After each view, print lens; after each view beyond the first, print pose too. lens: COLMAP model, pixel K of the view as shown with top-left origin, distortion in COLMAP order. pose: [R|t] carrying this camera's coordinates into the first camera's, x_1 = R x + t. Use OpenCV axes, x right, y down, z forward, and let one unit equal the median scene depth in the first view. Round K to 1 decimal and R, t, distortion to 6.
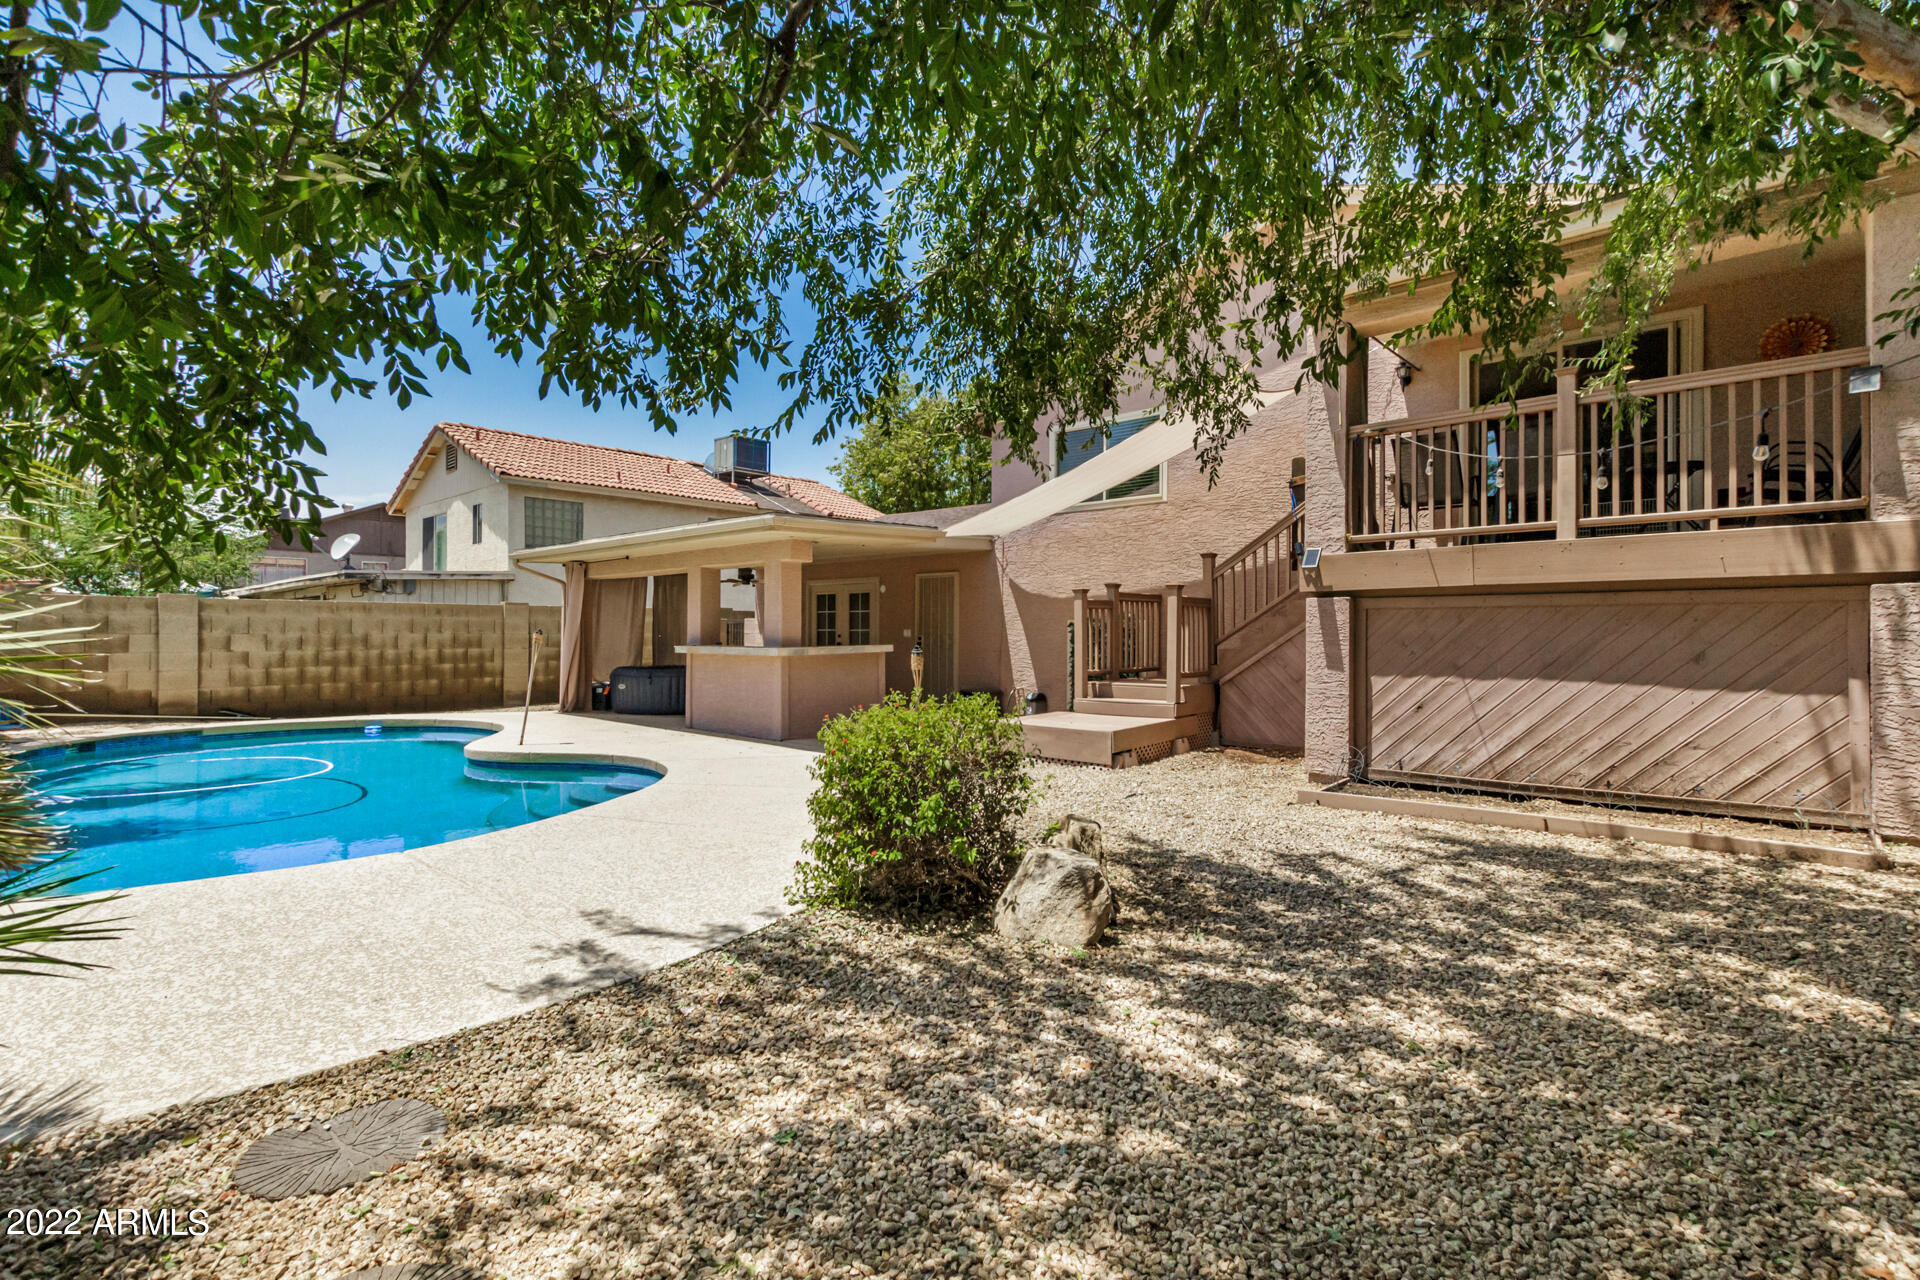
lens RADIAL K [[883.5, 0, 954.9], [0, 883.5, 640.6], [0, 0, 1]] dist [0.006327, -0.000492]
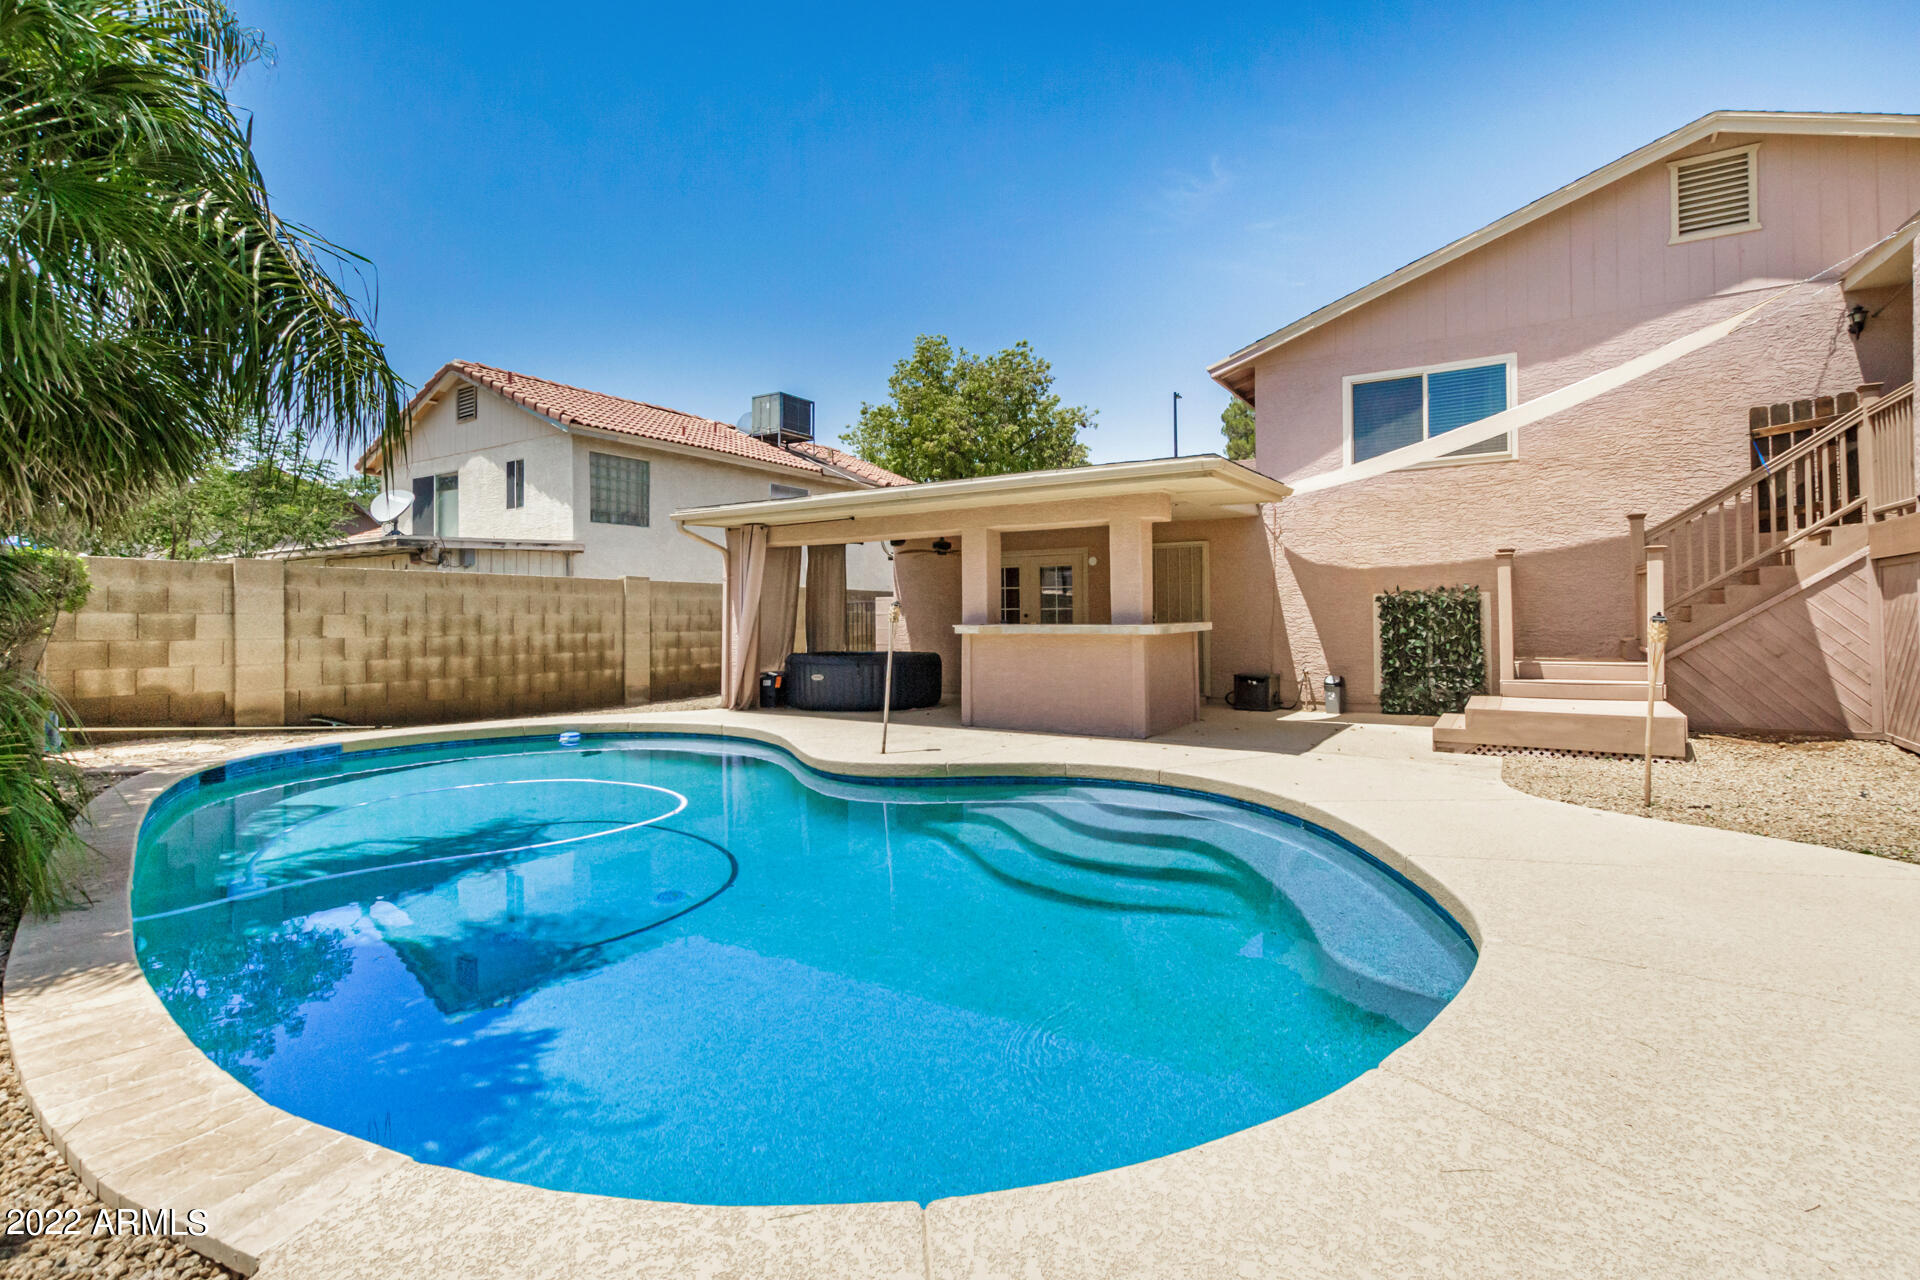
lens RADIAL K [[876.9, 0, 944.7], [0, 876.9, 628.5], [0, 0, 1]] dist [0.002533, -0.000026]
pose [[0.985219, -0.007420, 0.171141, -0.404722], [0.007650, 0.999971, -0.000685, 0.008484], [-0.171131, 0.001984, 0.985246, 0.181919]]
